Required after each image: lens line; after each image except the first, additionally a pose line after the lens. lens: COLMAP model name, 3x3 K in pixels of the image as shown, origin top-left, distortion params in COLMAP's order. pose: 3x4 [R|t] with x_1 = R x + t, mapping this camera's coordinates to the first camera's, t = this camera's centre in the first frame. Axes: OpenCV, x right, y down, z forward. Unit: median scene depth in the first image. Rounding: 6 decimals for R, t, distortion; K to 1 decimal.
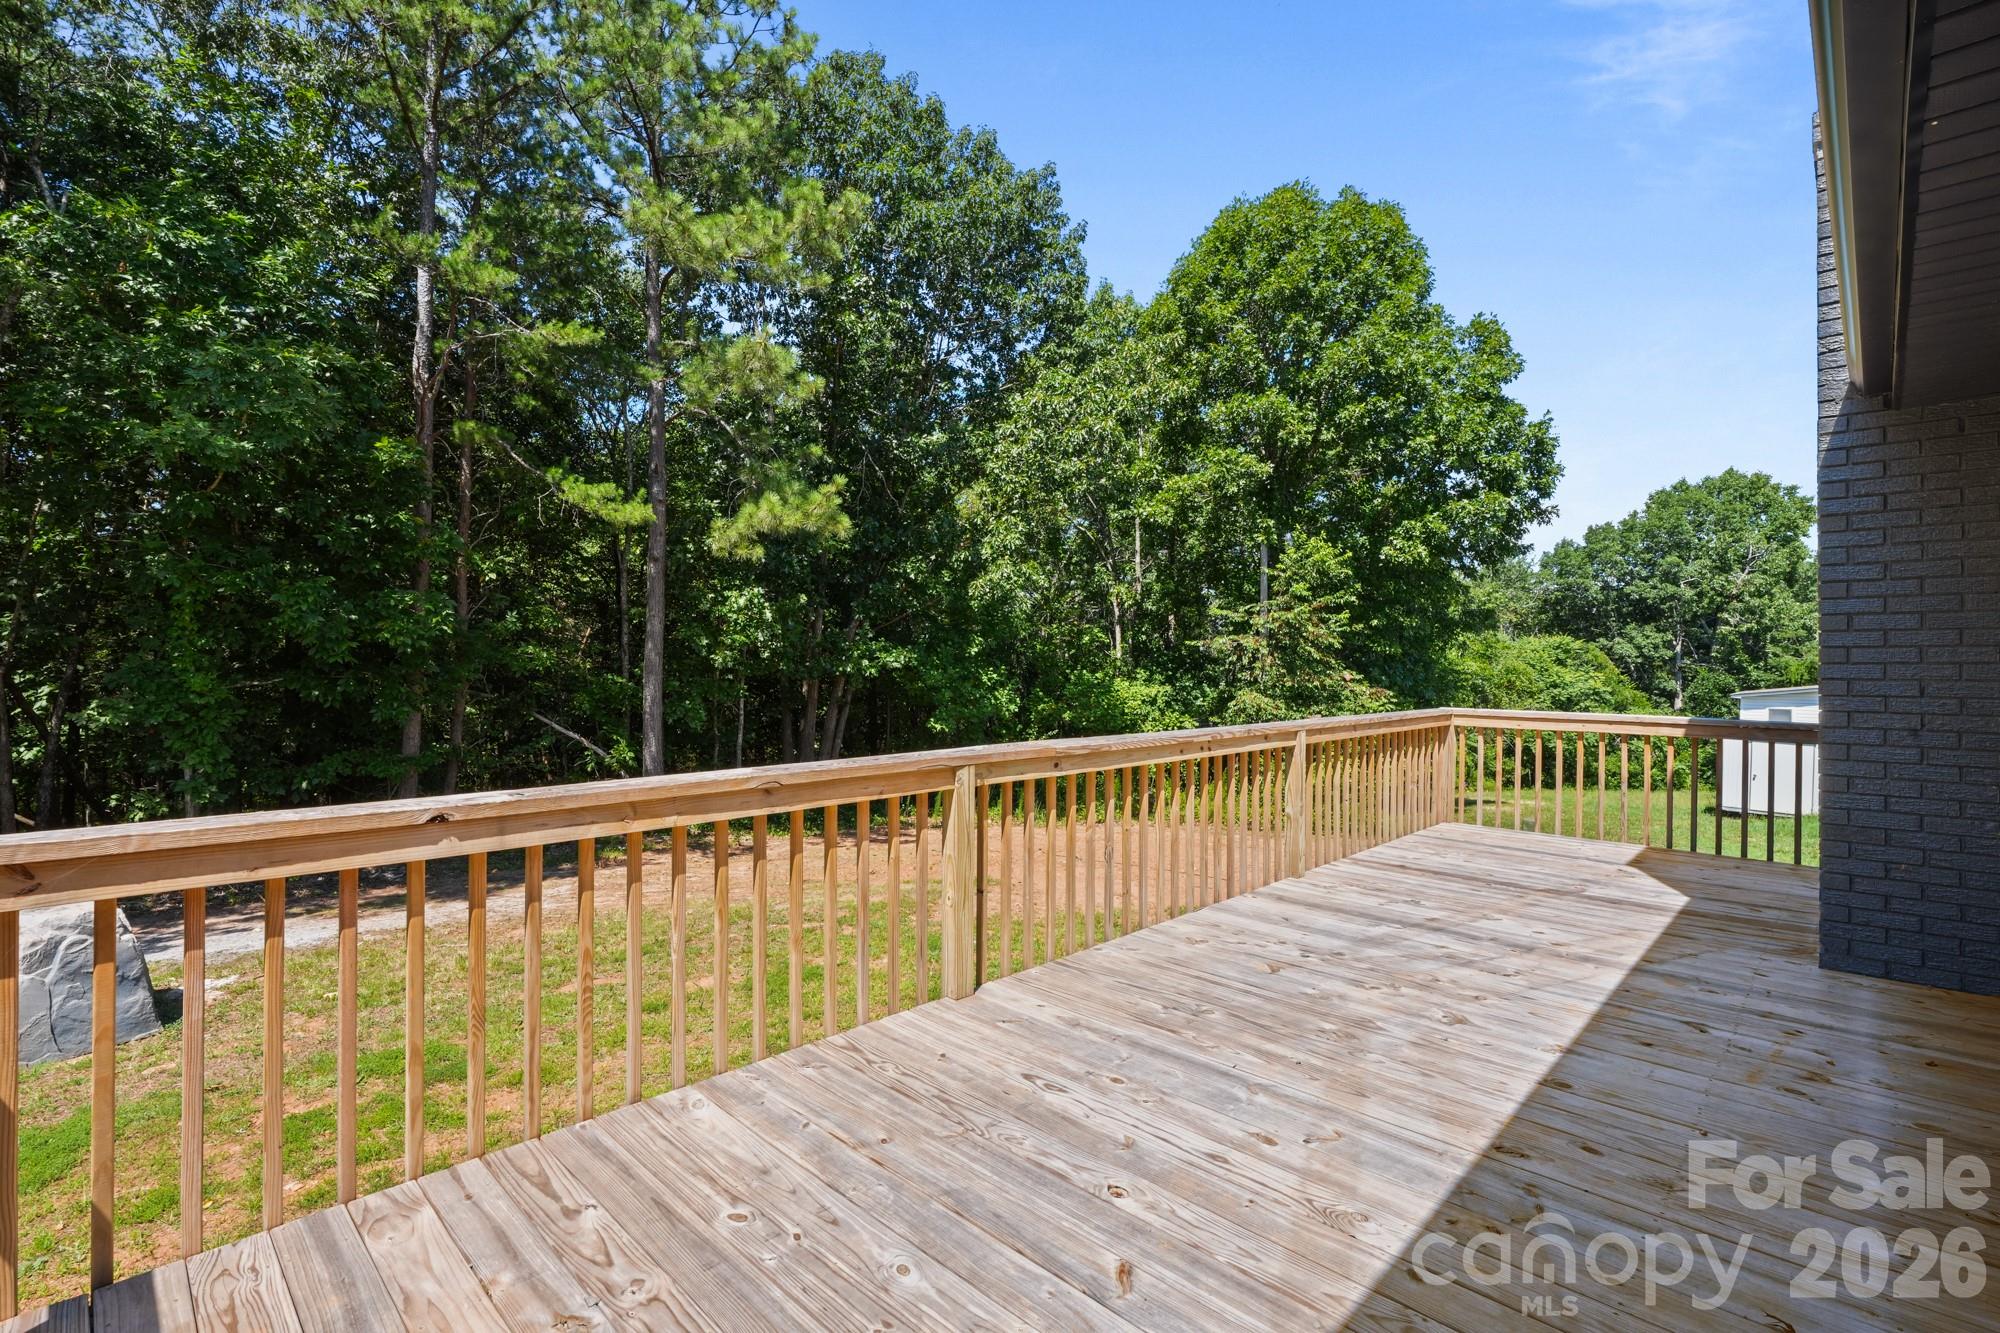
lens RADIAL K [[907.9, 0, 999.2], [0, 907.9, 638.3], [0, 0, 1]] dist [-0.024066, 0.009201]
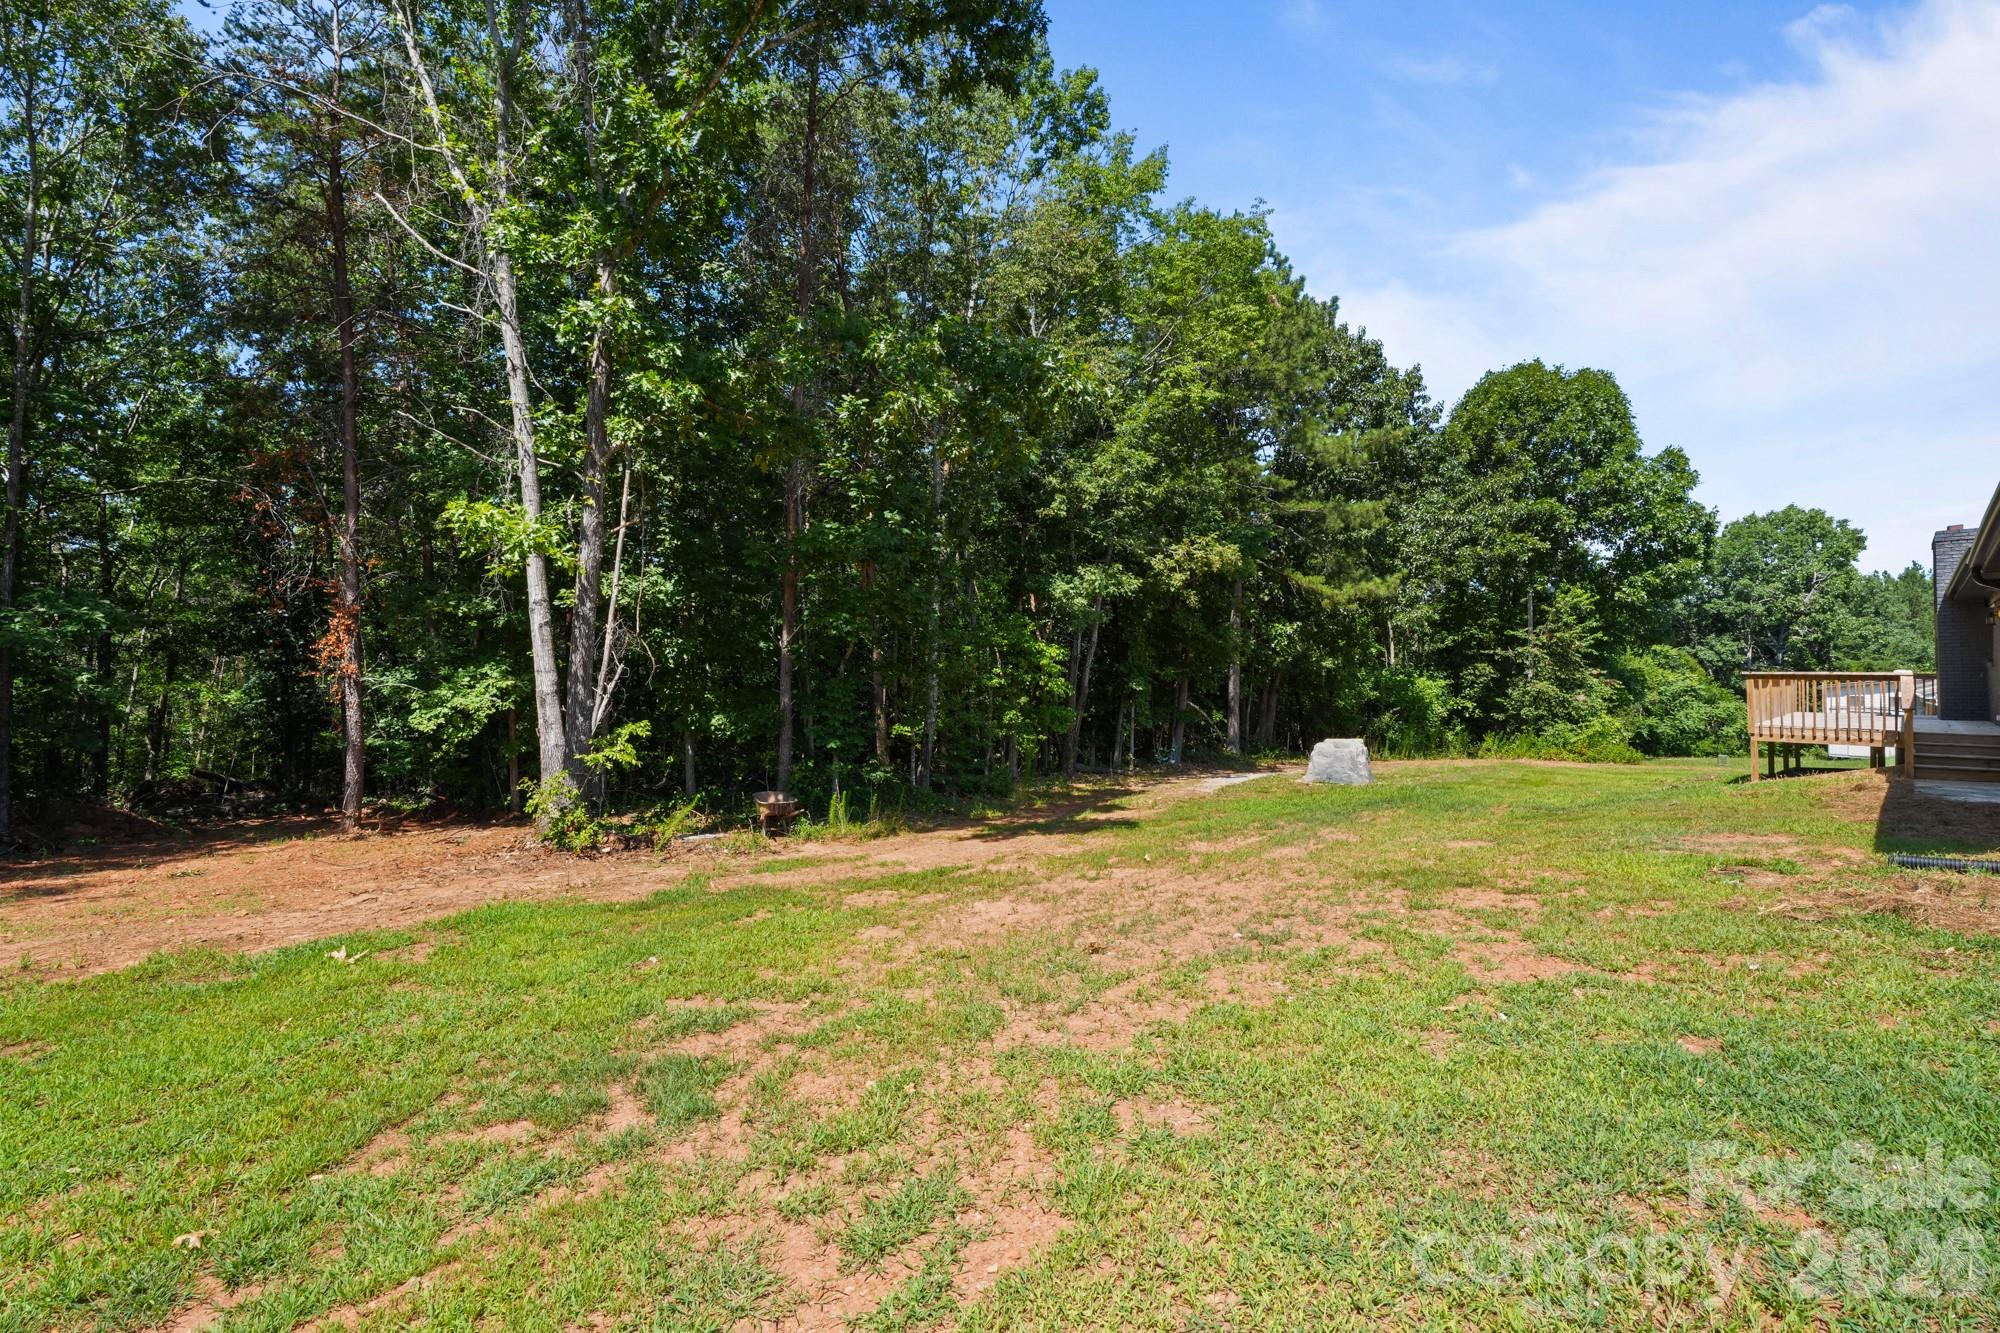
lens RADIAL K [[907.3, 0, 999.2], [0, 907.3, 636.0], [0, 0, 1]] dist [0.000826, 0.000157]
pose [[0.999932, -0.006712, -0.009571, -0.293421], [0.006566, 0.999863, -0.015214, -0.001779], [0.009672, 0.015150, 0.999838, -0.282071]]
